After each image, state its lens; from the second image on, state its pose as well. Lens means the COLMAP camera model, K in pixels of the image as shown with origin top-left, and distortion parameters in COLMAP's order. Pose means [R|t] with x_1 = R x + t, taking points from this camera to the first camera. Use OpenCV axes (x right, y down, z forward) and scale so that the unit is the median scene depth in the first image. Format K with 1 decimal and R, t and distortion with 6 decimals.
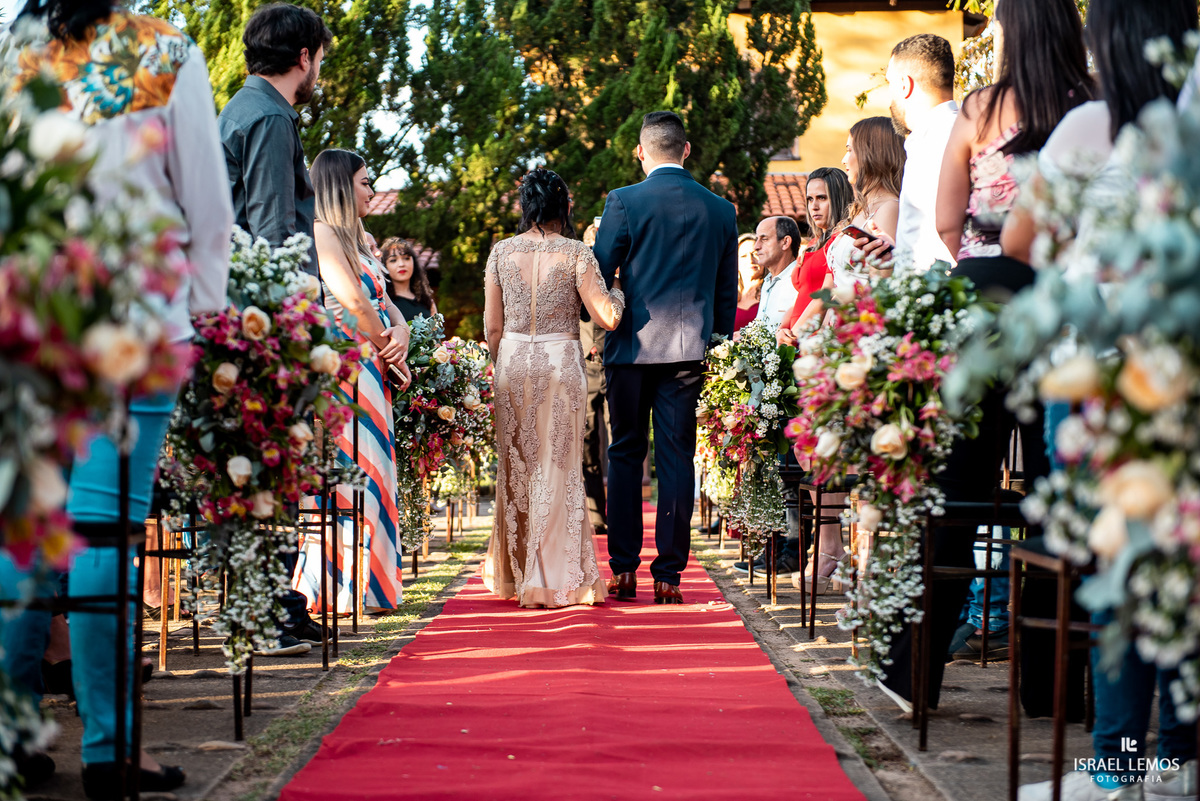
lens RADIAL K [[2429.9, 0, 600.0], [0, 2429.9, 400.5], [0, 0, 1]] dist [0.010448, 0.009374]
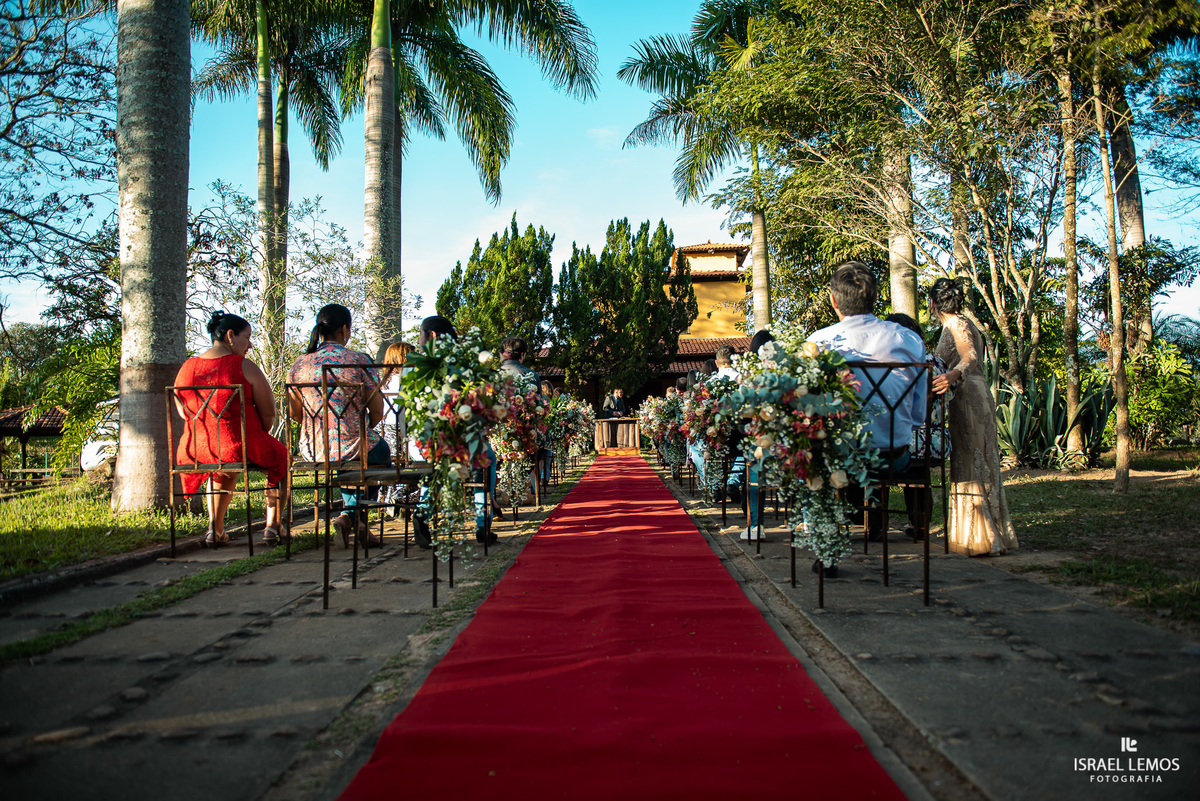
lens RADIAL K [[867.1, 0, 600.0], [0, 867.1, 400.5], [0, 0, 1]] dist [-0.057014, -0.000841]
pose [[0.999437, -0.023453, -0.023990, -0.000310], [0.022888, 0.999461, -0.023547, -0.000085], [0.024529, 0.022985, 0.999435, -0.020265]]
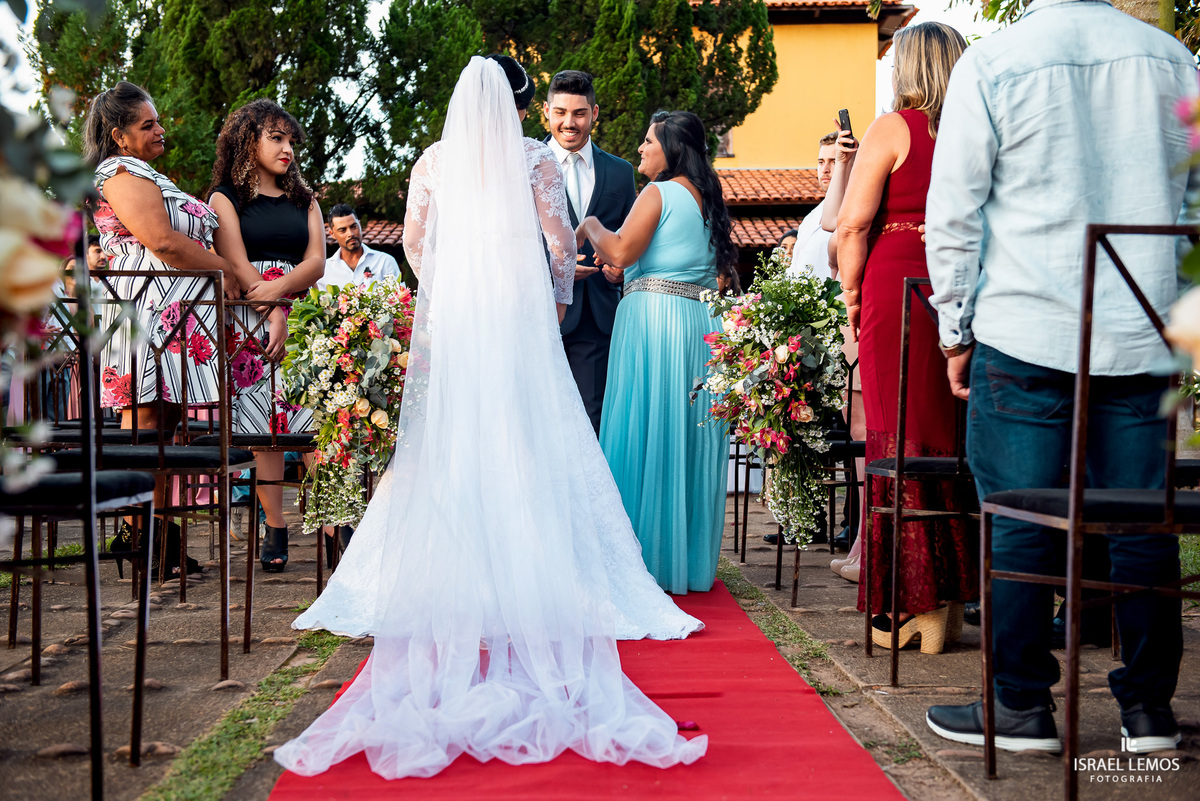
lens RADIAL K [[1683.7, 0, 600.0], [0, 1683.7, 400.5], [0, 0, 1]] dist [0.112012, -0.064915]
pose [[0.999610, -0.003677, 0.027683, -0.003263], [0.003248, 0.999874, 0.015506, 0.003002], [-0.027737, -0.015410, 0.999496, 0.298615]]
